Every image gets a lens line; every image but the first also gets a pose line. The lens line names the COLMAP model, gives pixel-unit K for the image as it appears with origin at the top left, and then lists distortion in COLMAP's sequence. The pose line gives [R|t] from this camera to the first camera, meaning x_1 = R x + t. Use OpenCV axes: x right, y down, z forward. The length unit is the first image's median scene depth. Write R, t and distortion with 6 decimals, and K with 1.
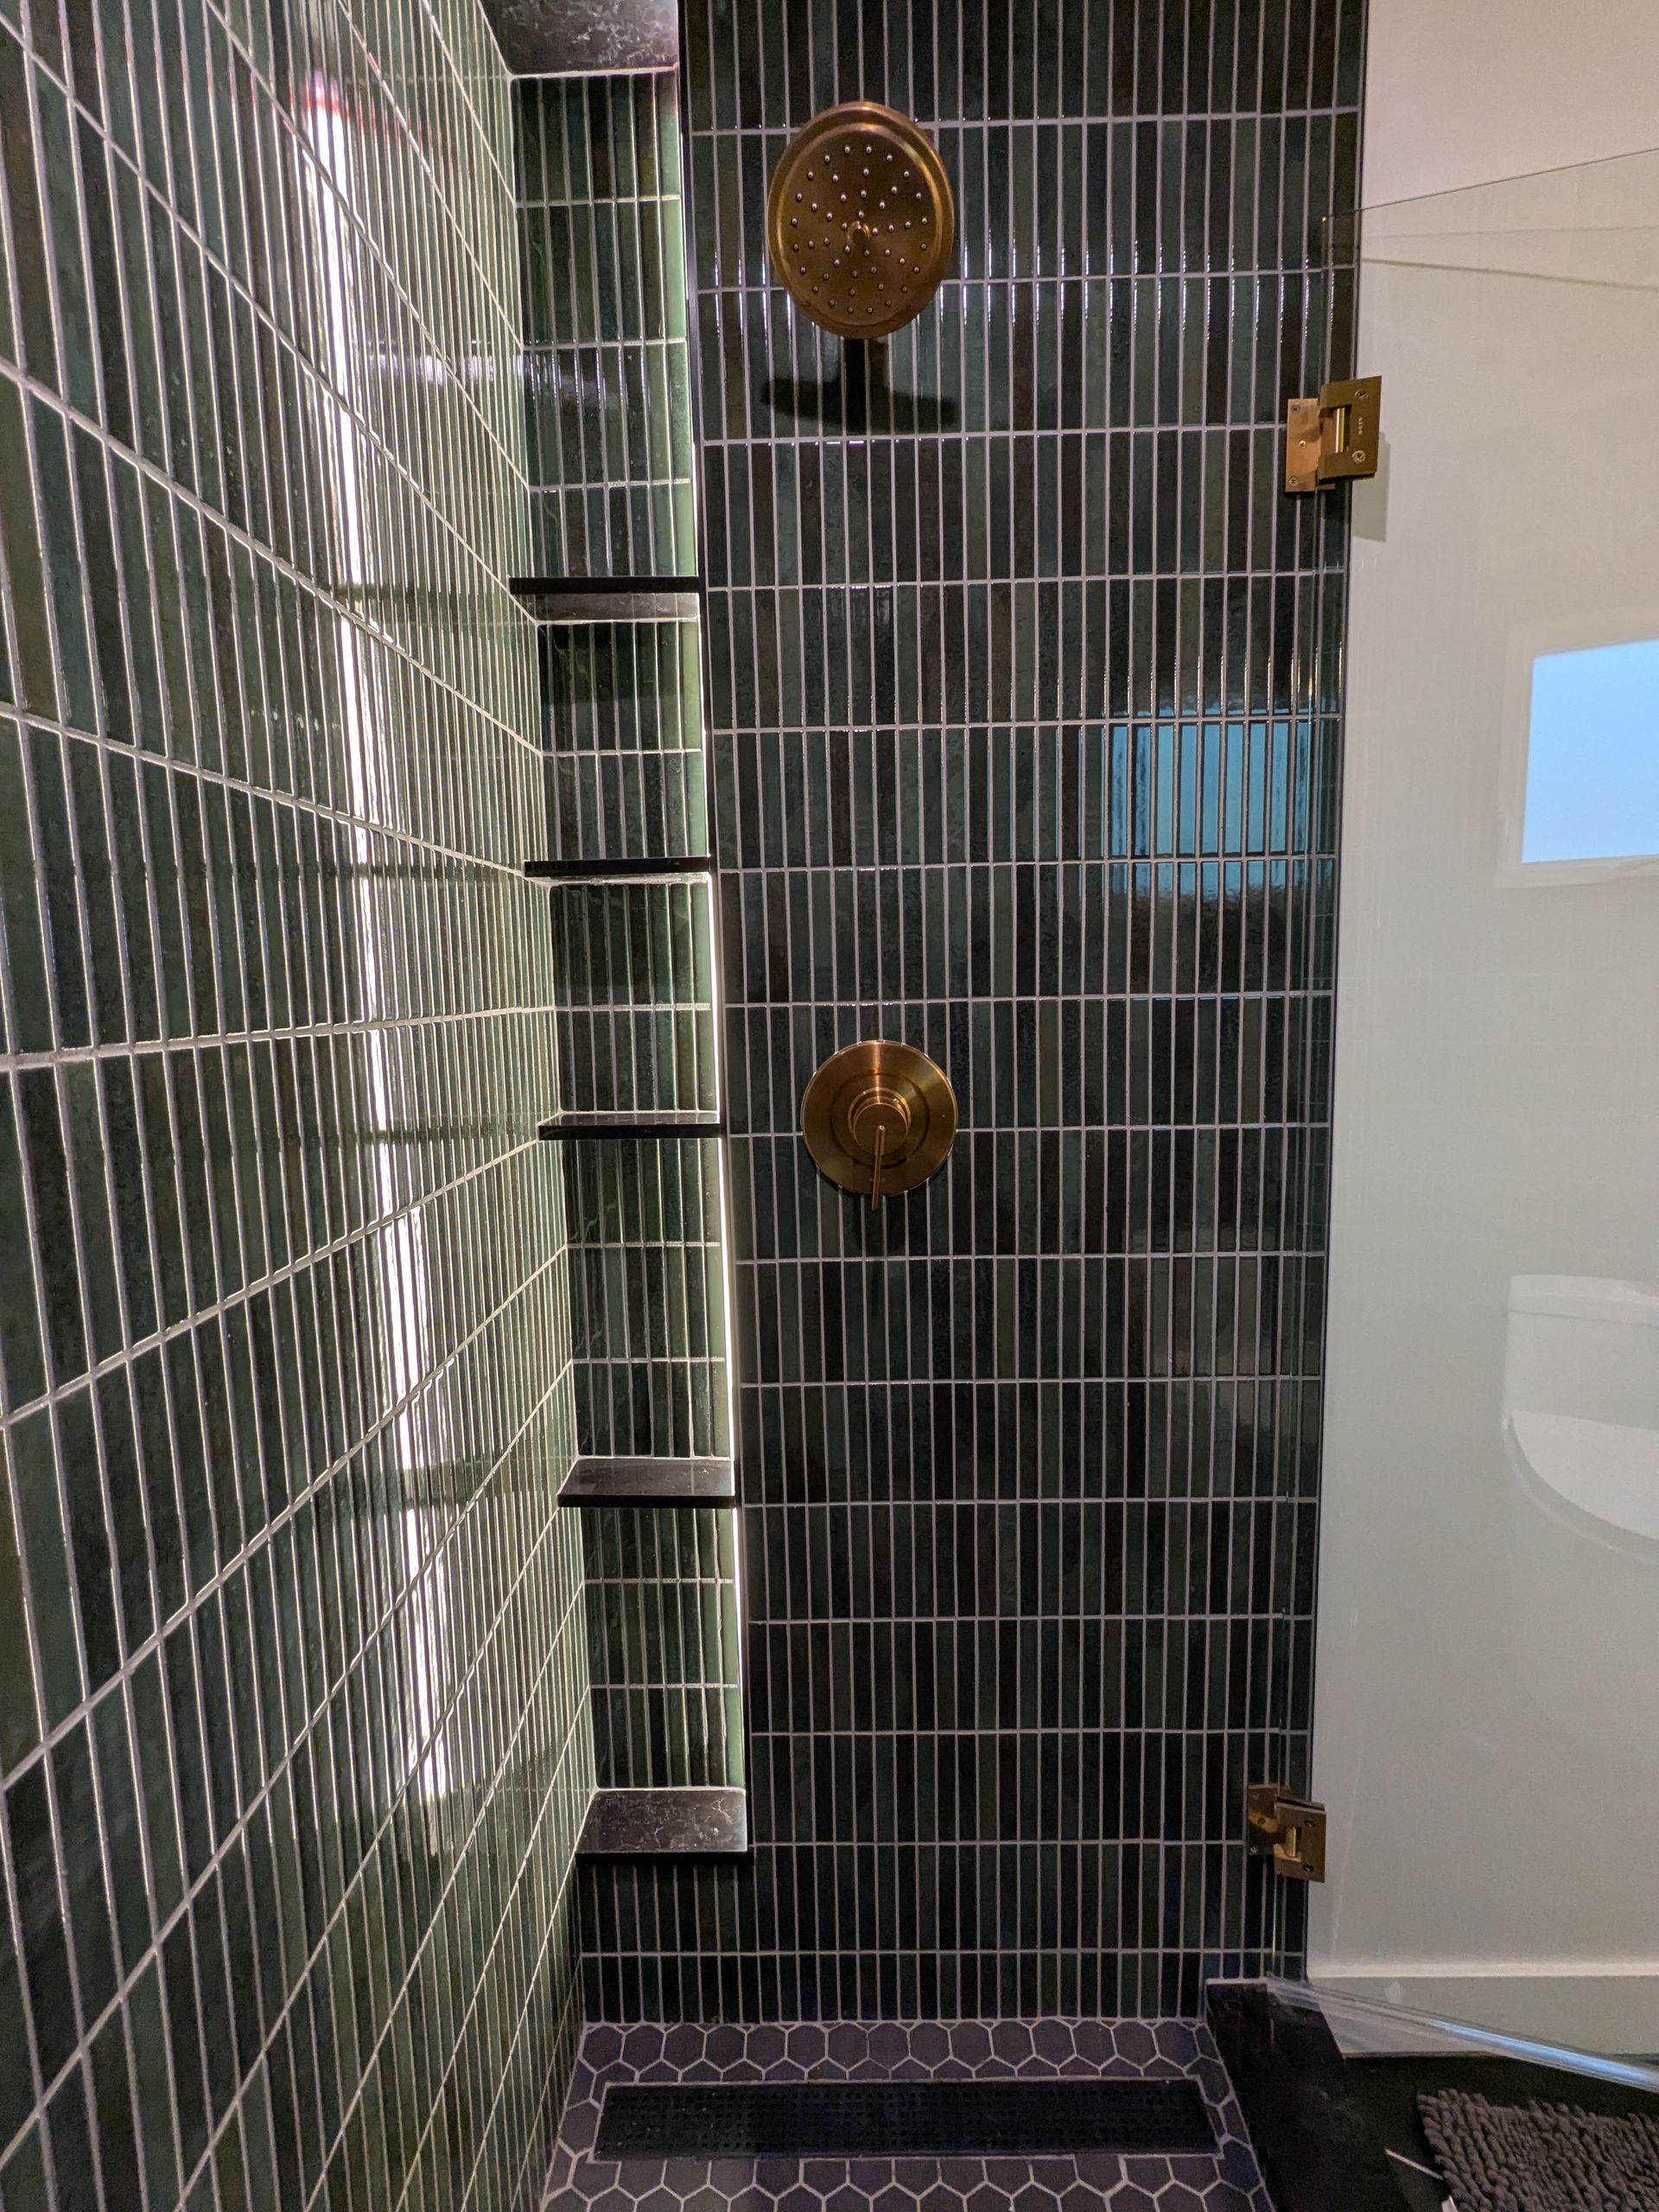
lens RADIAL K [[1040.5, 0, 836.9], [0, 1040.5, 1095.7], [0, 0, 1]] dist [-0.004000, 0.002841]
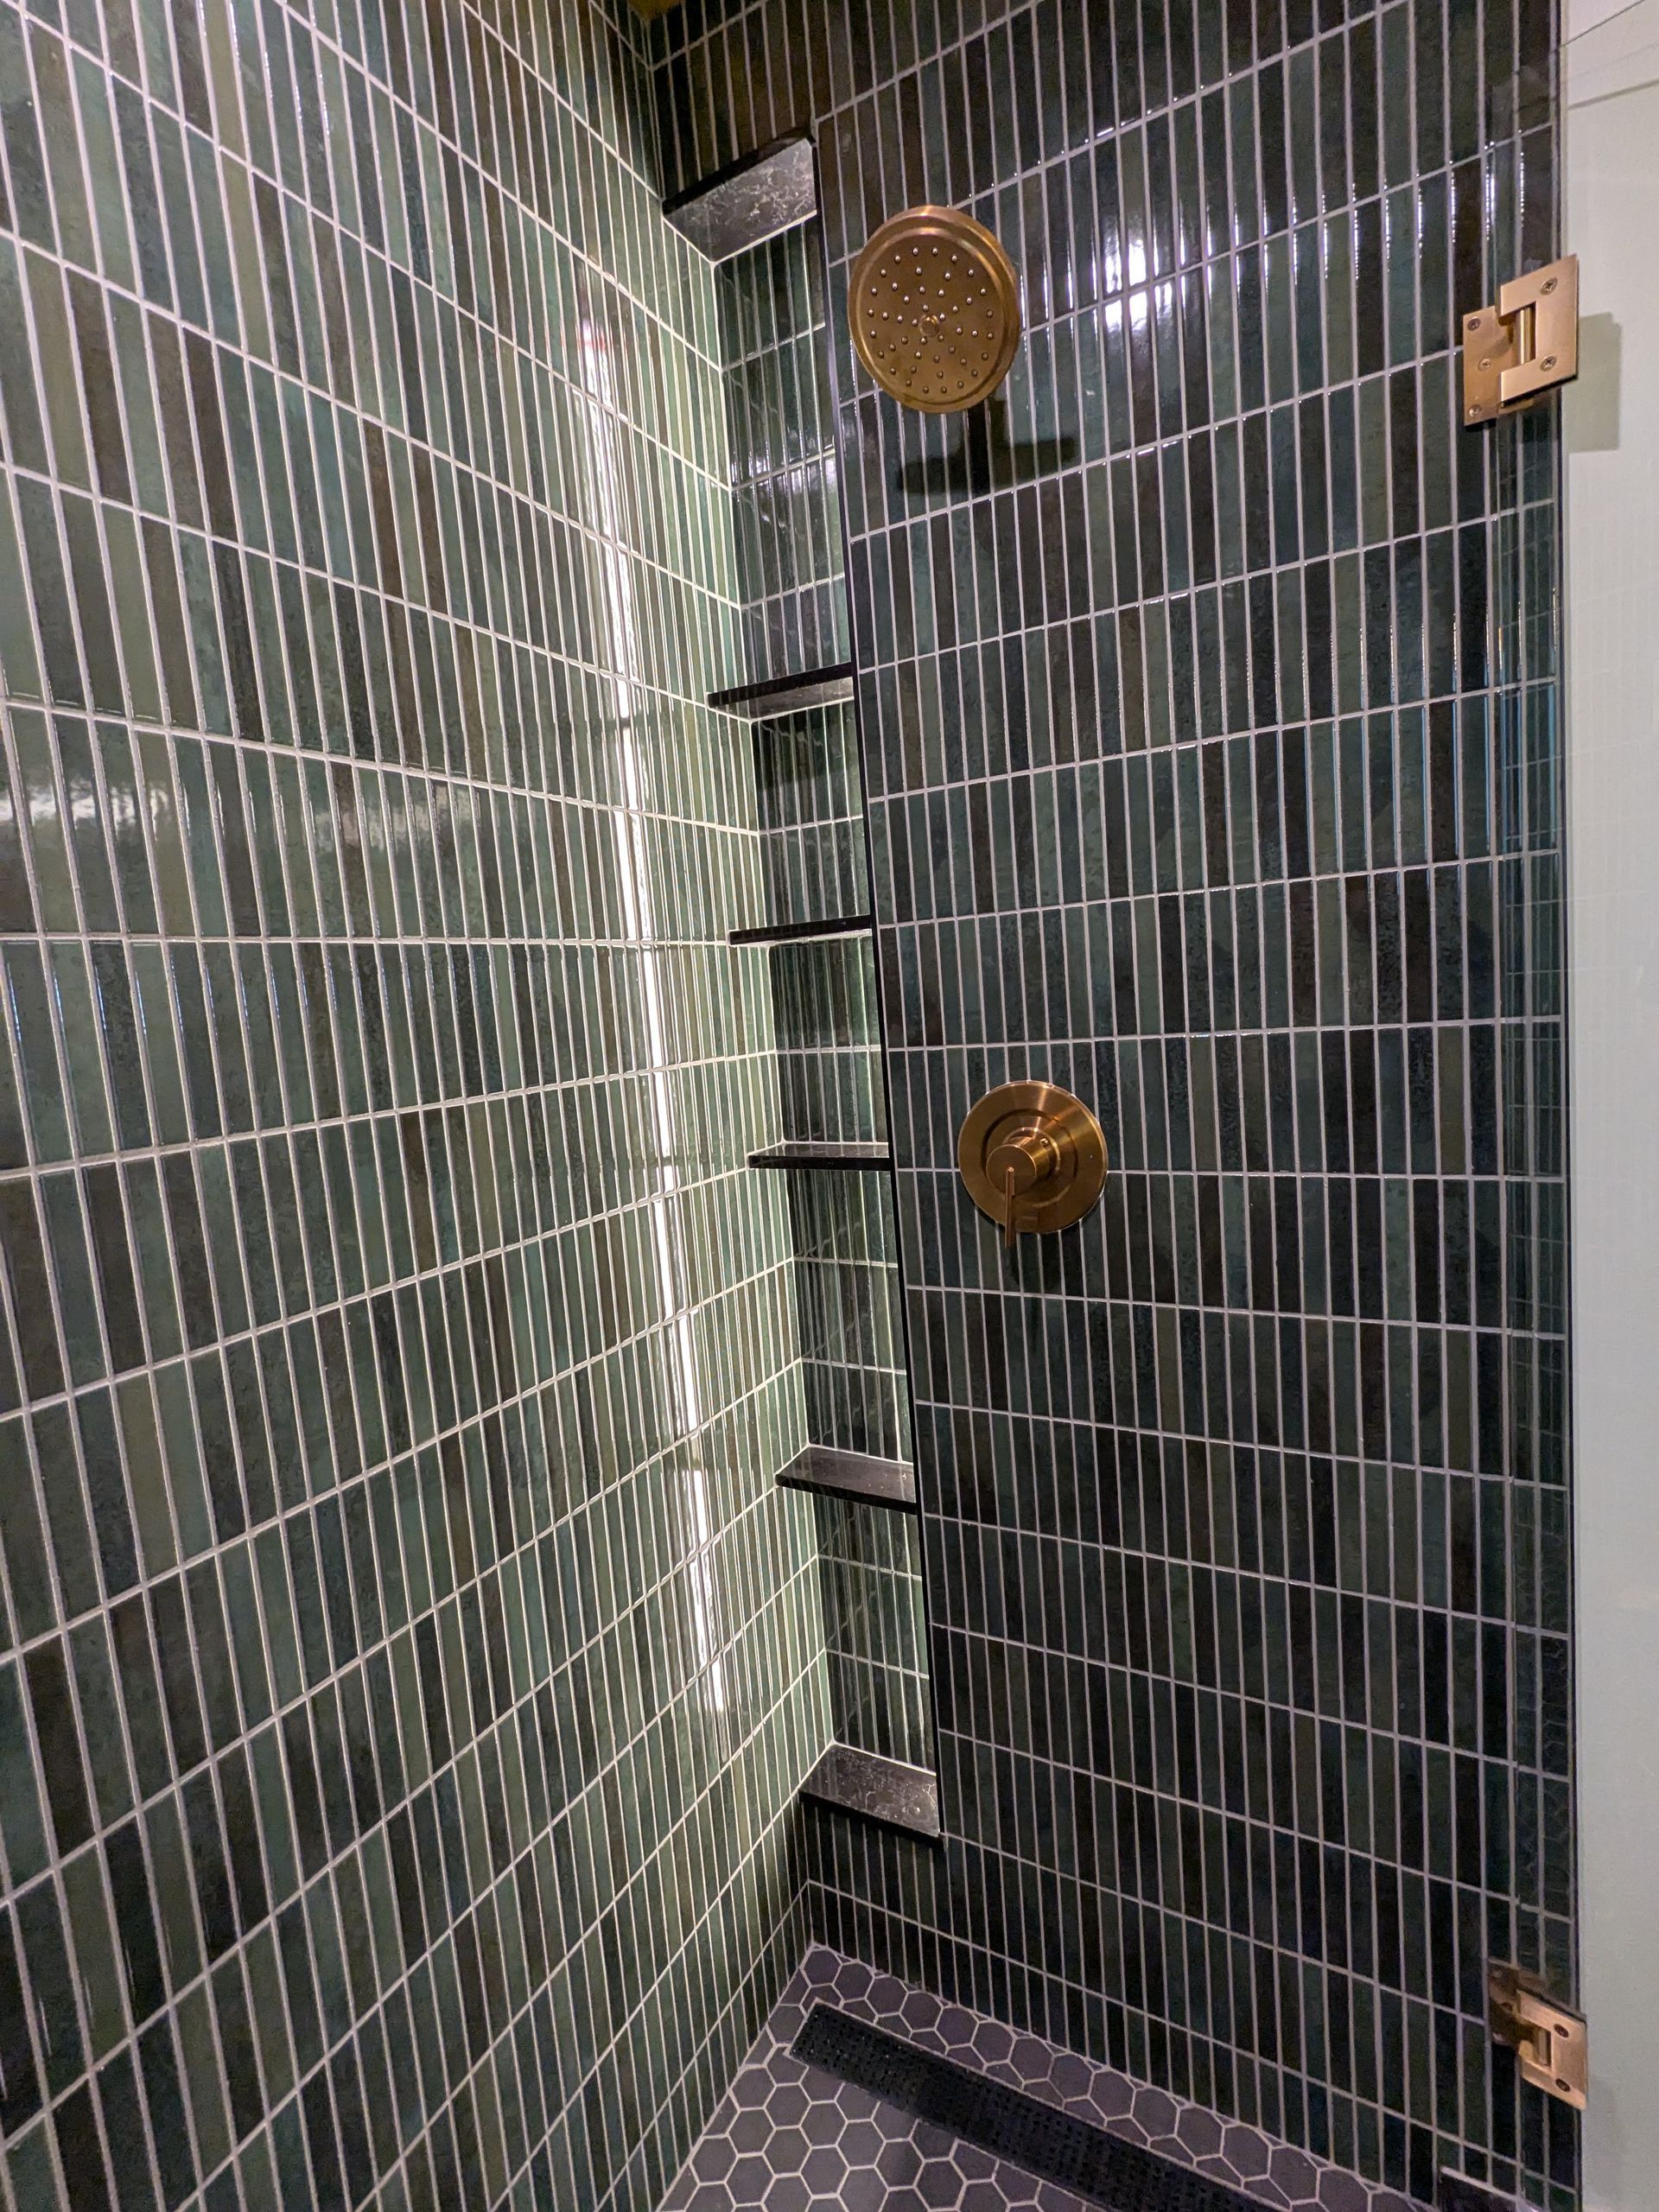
lens RADIAL K [[1040.5, 0, 830.1], [0, 1040.5, 1096.8], [0, 0, 1]] dist [-0.004000, 0.002841]
pose [[0.883216, -0.001769, -0.468963, 0.351149], [0.006128, 0.999951, 0.007768, -0.047349], [0.468926, -0.009735, 0.883184, 0.014461]]
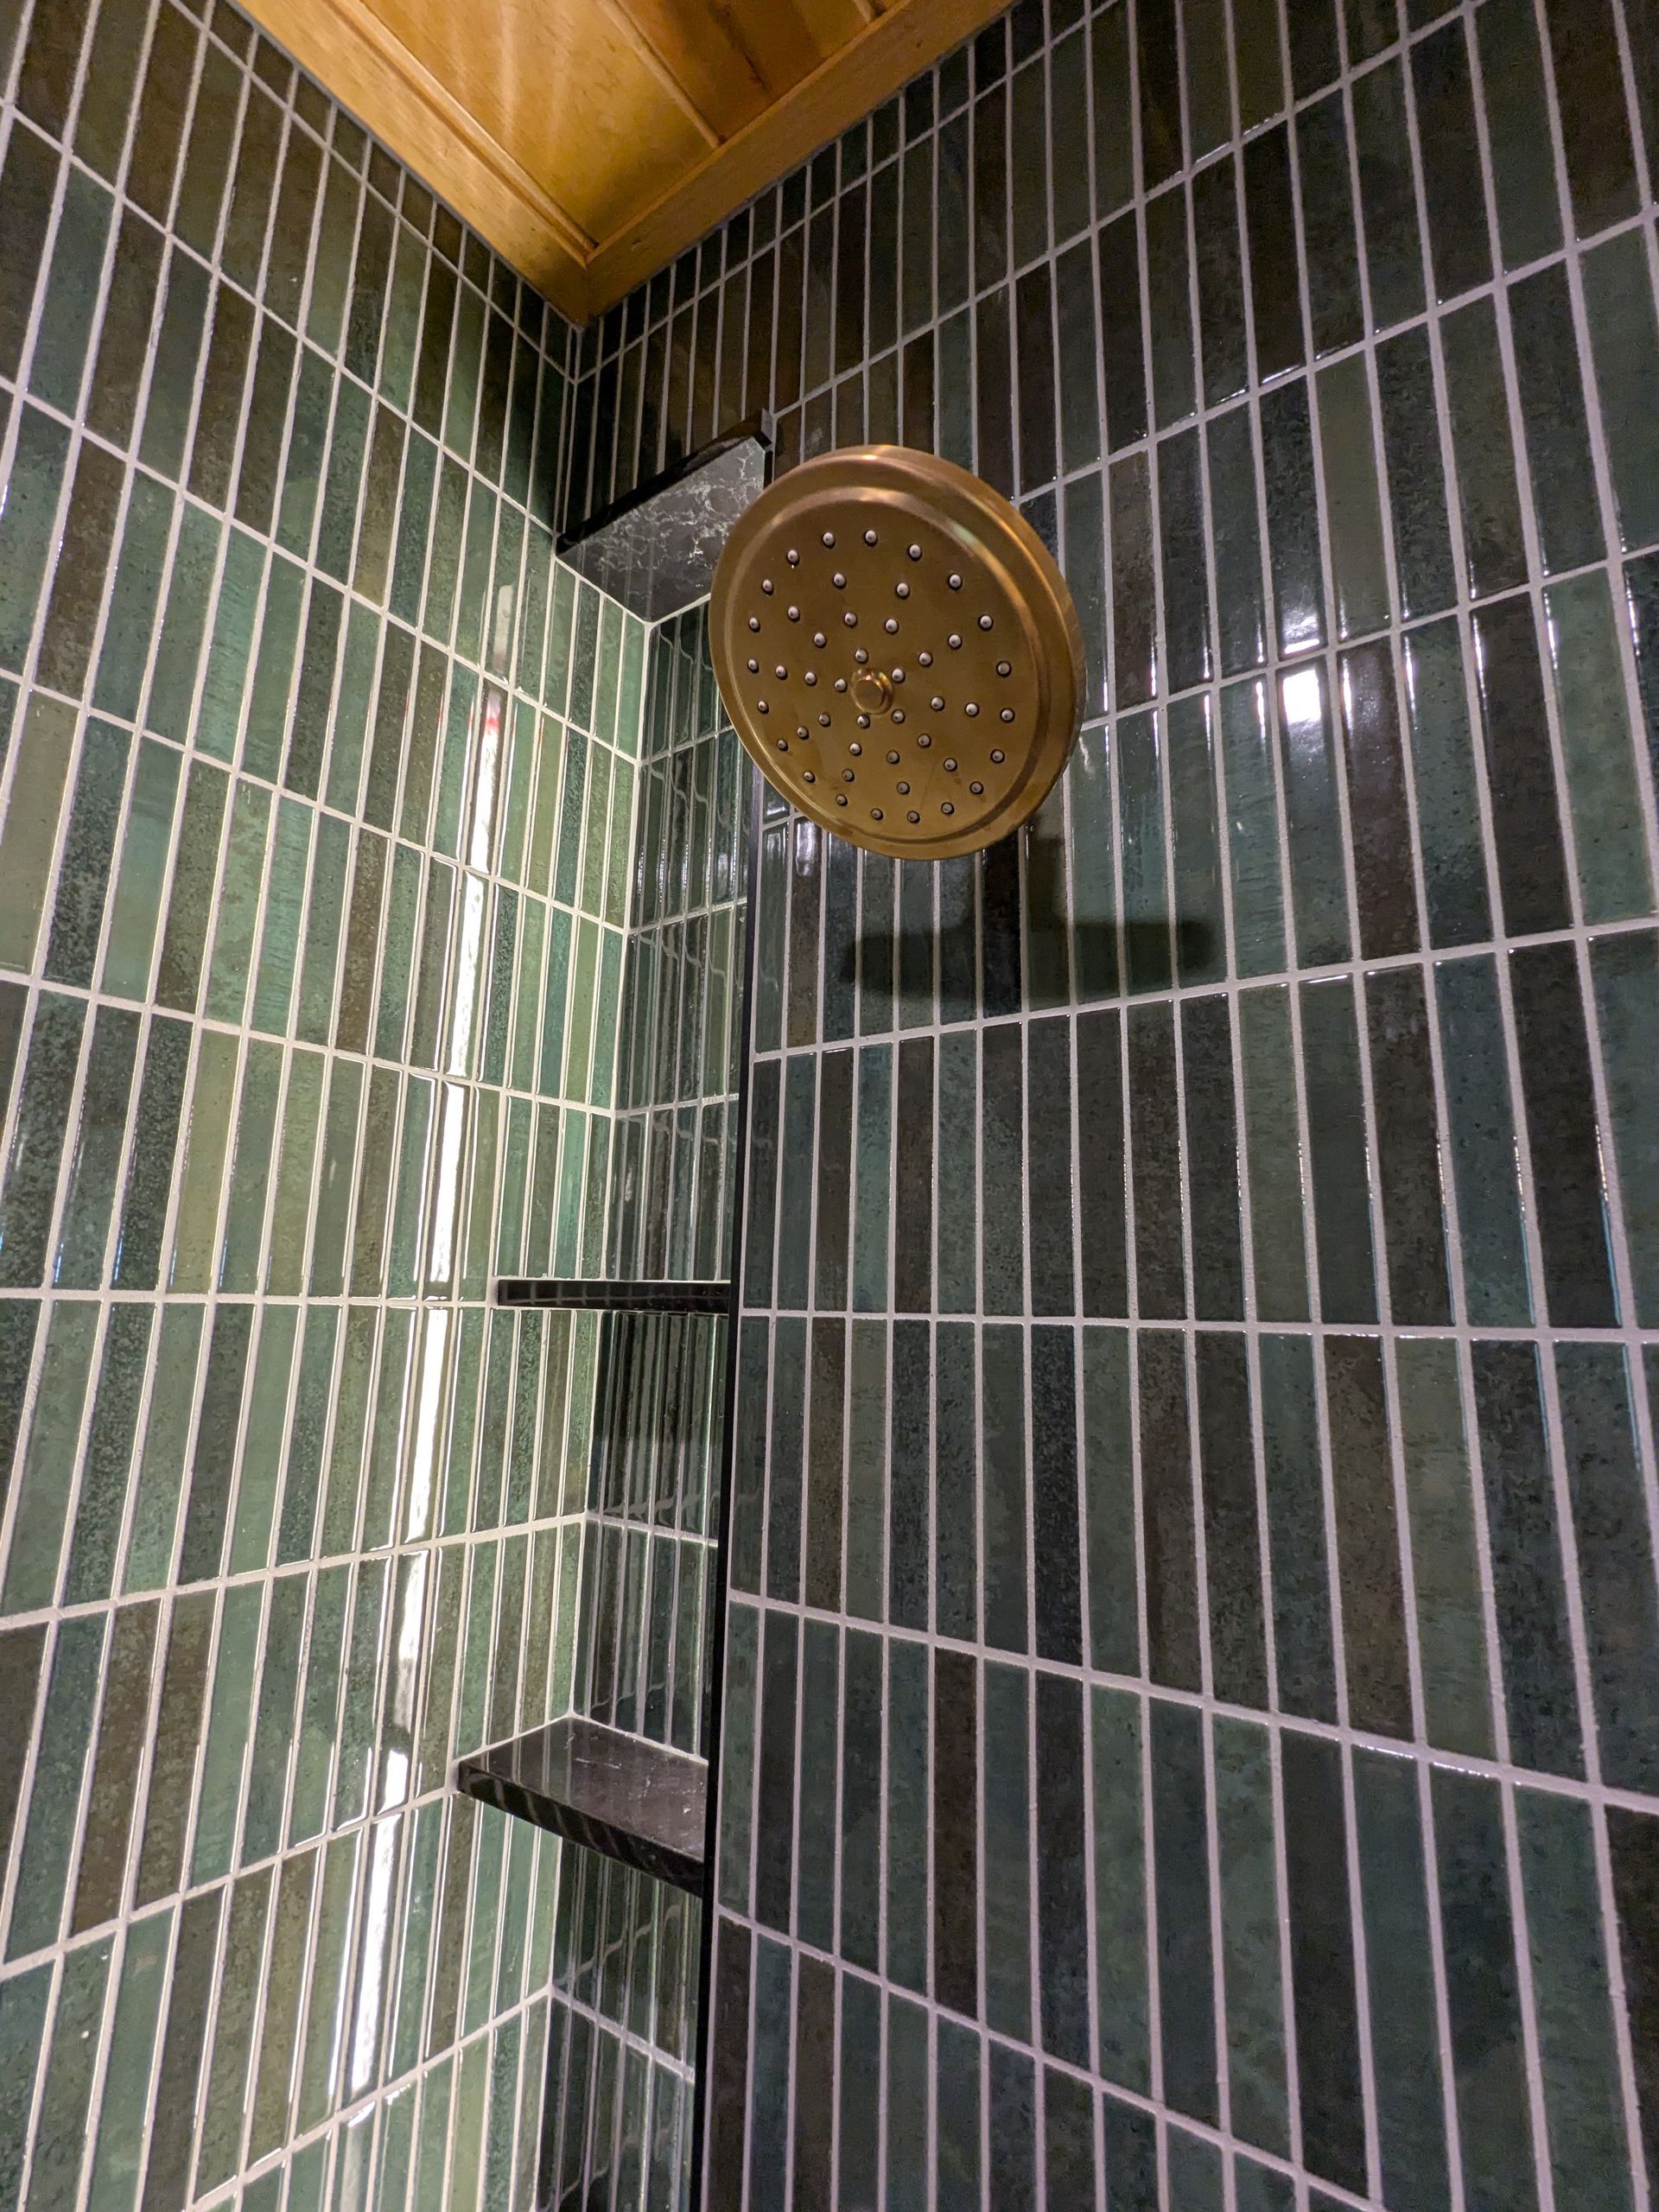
lens RADIAL K [[1040.5, 0, 829.9], [0, 1040.5, 1109.8], [0, 0, 1]] dist [-0.004000, 0.002841]
pose [[0.828704, -0.067582, -0.555591, 0.206572], [-0.107656, 0.954898, -0.276731, -0.431346], [0.549235, 0.289141, 0.784053, 0.565205]]
